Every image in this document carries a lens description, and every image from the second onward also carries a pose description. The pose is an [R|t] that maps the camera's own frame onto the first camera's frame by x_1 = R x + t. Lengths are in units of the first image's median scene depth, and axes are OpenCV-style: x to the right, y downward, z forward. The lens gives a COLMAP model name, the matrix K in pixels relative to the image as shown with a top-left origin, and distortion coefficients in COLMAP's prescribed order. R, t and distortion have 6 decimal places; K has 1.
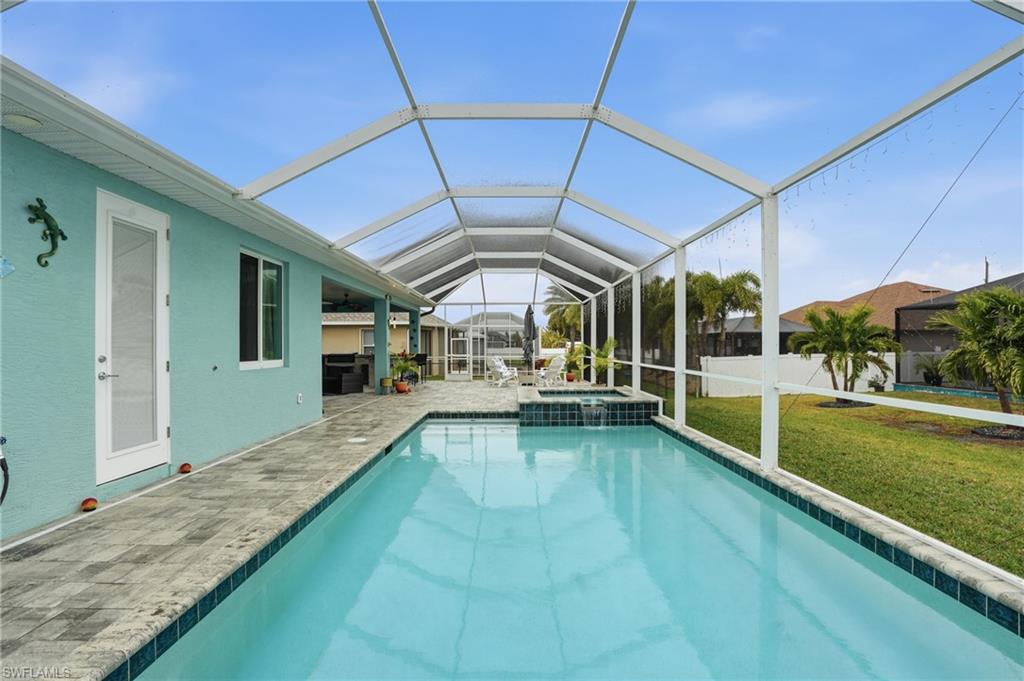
lens RADIAL K [[472.7, 0, 513.0], [0, 472.7, 343.6], [0, 0, 1]] dist [-0.070995, 0.025441]
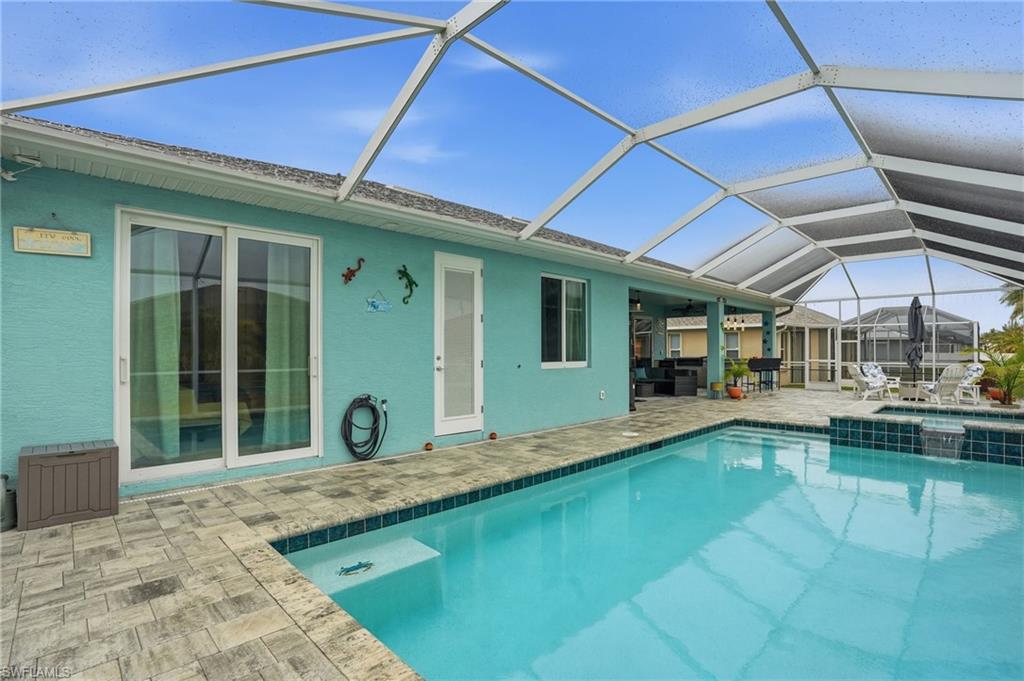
lens RADIAL K [[482.8, 0, 514.5], [0, 482.8, 351.0], [0, 0, 1]] dist [-0.075817, 0.027874]
pose [[0.700660, 0.003305, -0.713487, 0.217527], [0.002608, 0.999971, 0.007194, -0.001004], [0.713490, -0.006902, 0.700631, 0.000325]]
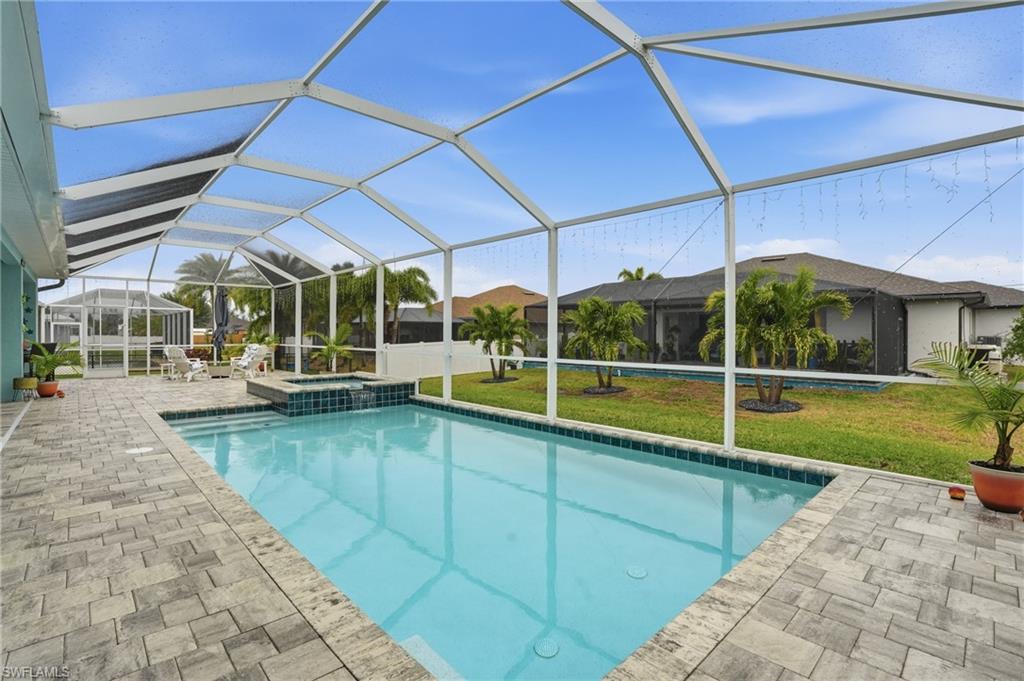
lens RADIAL K [[476.8, 0, 512.0], [0, 476.8, 340.5], [0, 0, 1]] dist [-0.072417, 0.025780]
pose [[0.731049, -0.005625, 0.682301, -0.301626], [-0.007628, 0.999836, 0.016416, 0.001281], [-0.682282, -0.017206, 0.730887, 0.001689]]
